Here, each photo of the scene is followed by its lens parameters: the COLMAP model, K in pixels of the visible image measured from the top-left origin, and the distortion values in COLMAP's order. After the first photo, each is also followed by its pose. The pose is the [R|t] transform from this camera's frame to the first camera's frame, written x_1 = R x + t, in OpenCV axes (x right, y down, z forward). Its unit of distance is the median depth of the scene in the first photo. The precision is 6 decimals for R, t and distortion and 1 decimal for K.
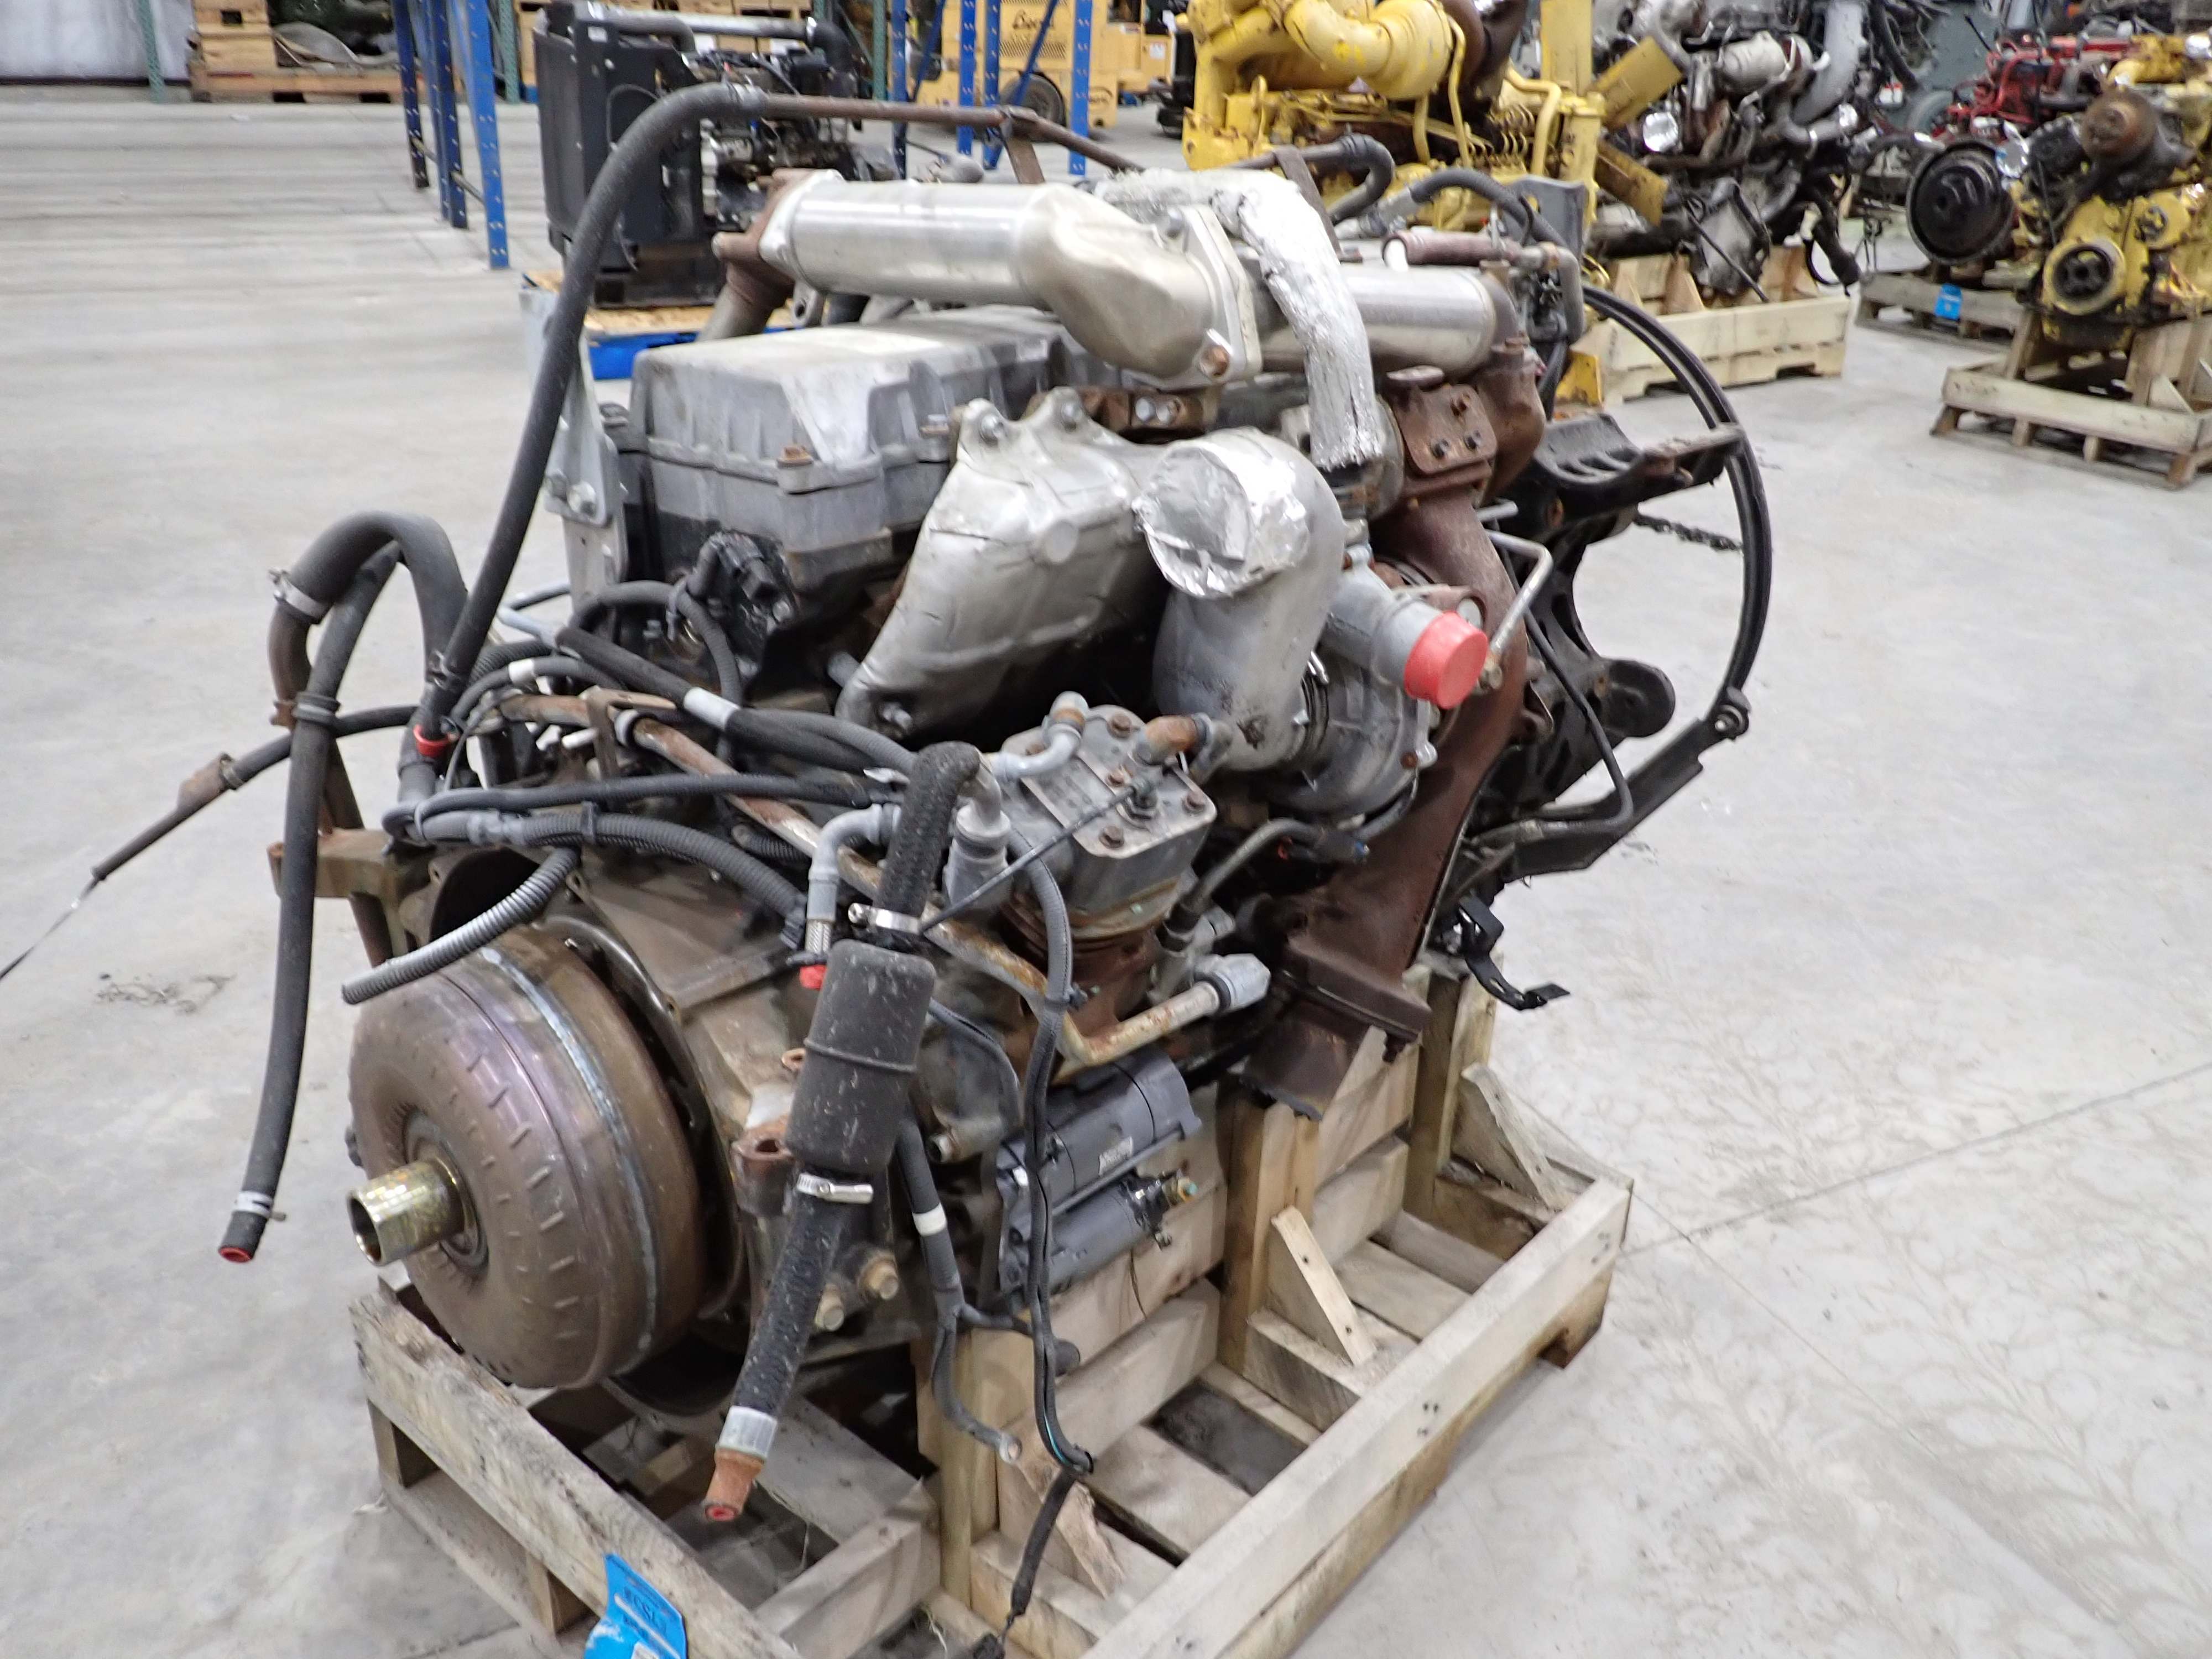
lens RADIAL K [[1830.4, 0, 1106.0], [0, 1830.4, 829.5], [0, 0, 1]] dist [0.001859, -0.003989]
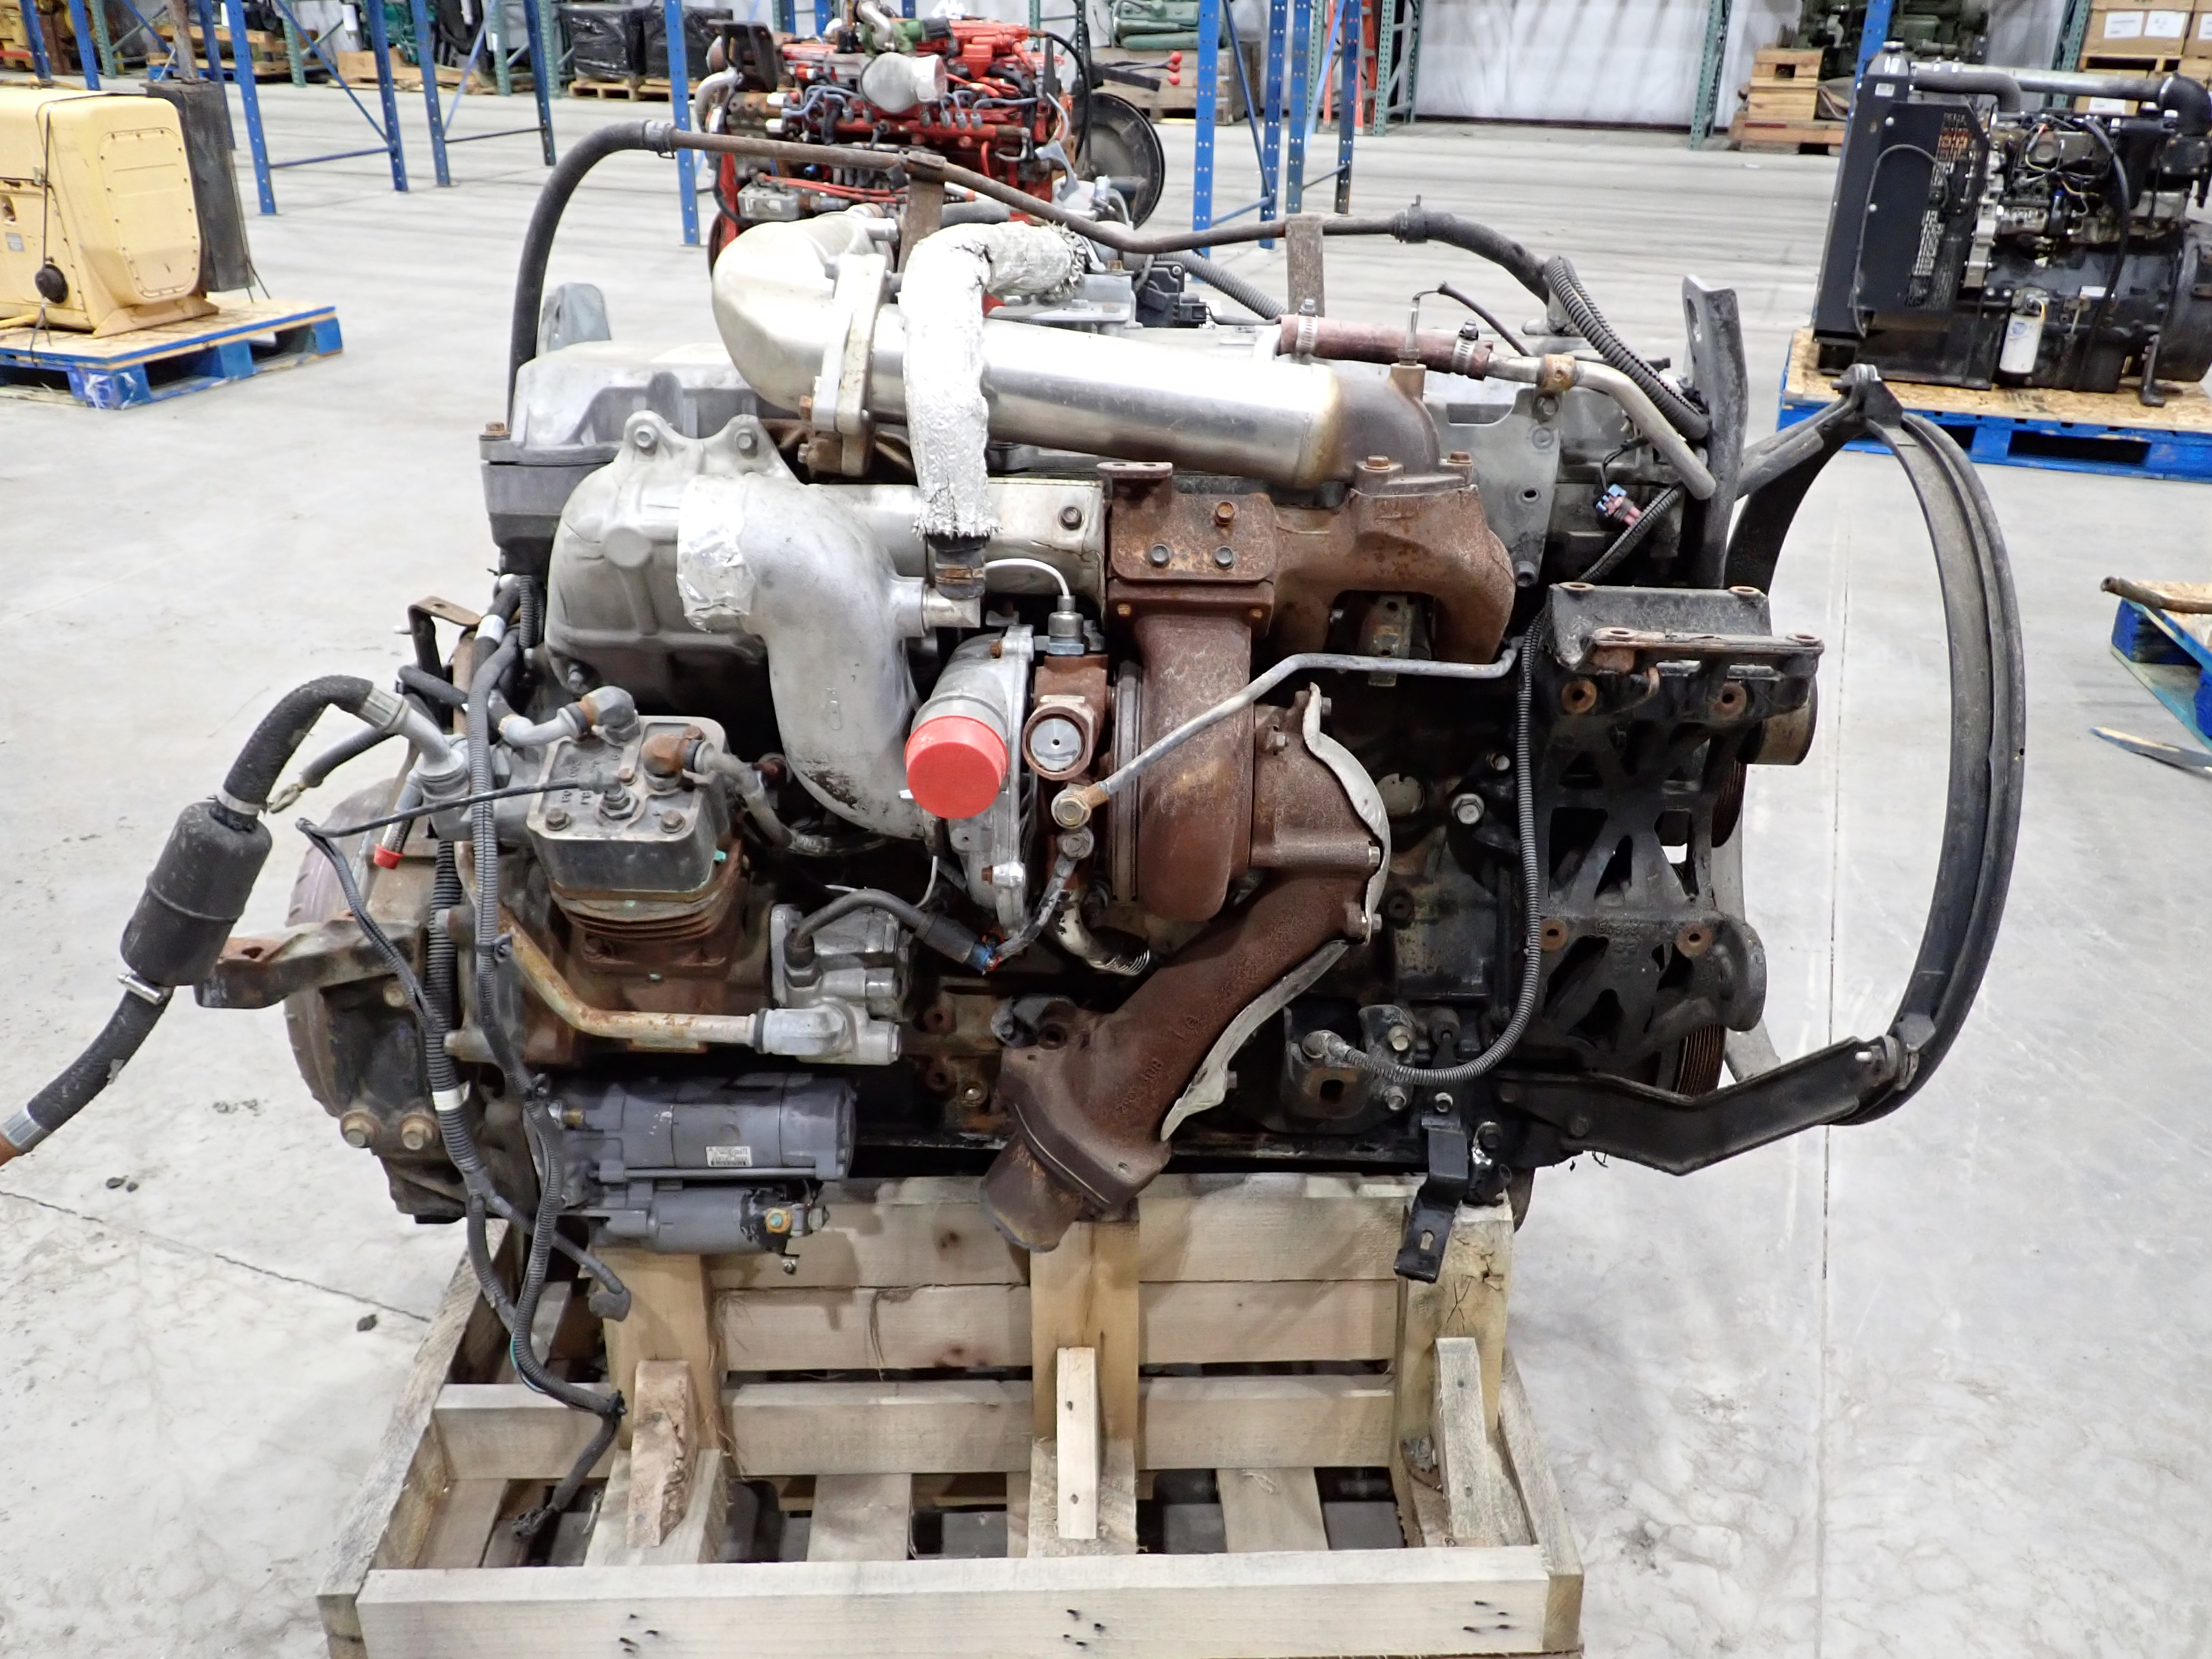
lens RADIAL K [[1830.4, 0, 1106.0], [0, 1830.4, 829.5], [0, 0, 1]] dist [0.001859, -0.003989]
pose [[0.679706, 0.287136, -0.674946, 0.181785], [-0.304200, 0.947676, 0.096816, -0.036773], [0.667430, 0.139512, 0.731488, 0.082433]]
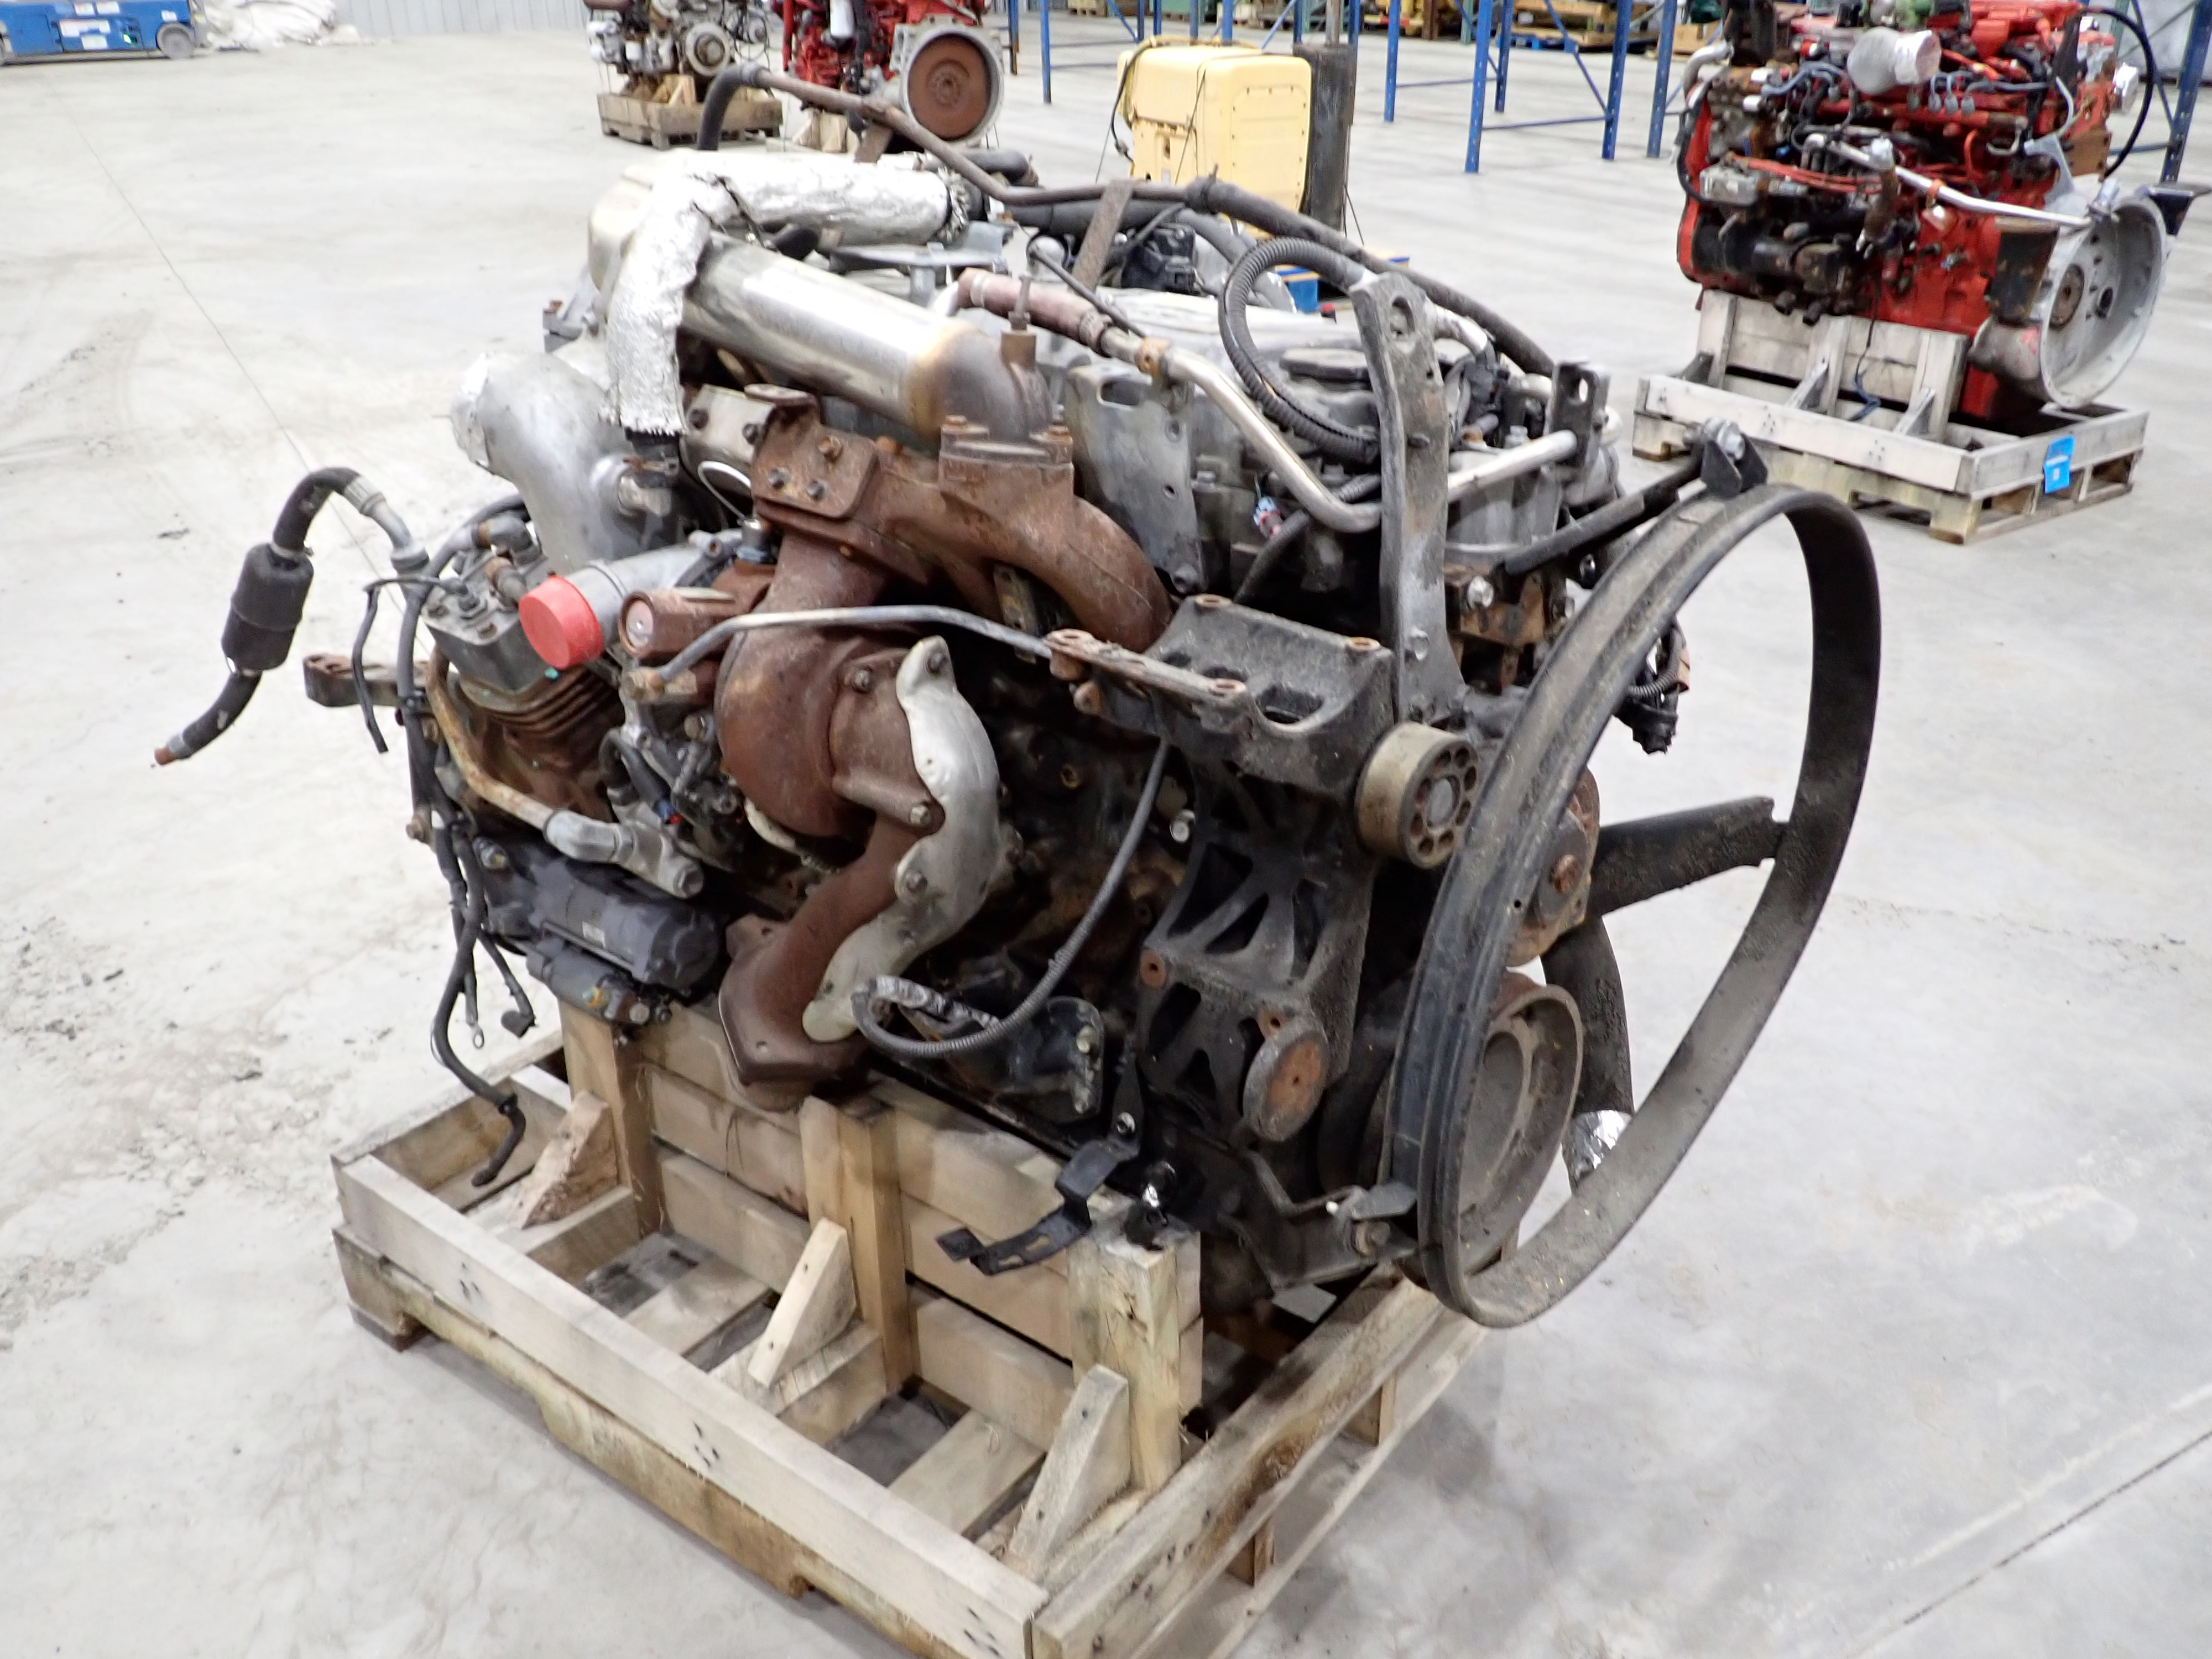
lens RADIAL K [[1830.4, 0, 1106.0], [0, 1830.4, 829.5], [0, 0, 1]] dist [0.001859, -0.003989]
pose [[0.057762, 0.407061, -0.911573, 0.253949], [-0.428743, 0.834720, 0.345575, -0.102389], [0.901578, 0.370869, 0.222739, 0.228303]]
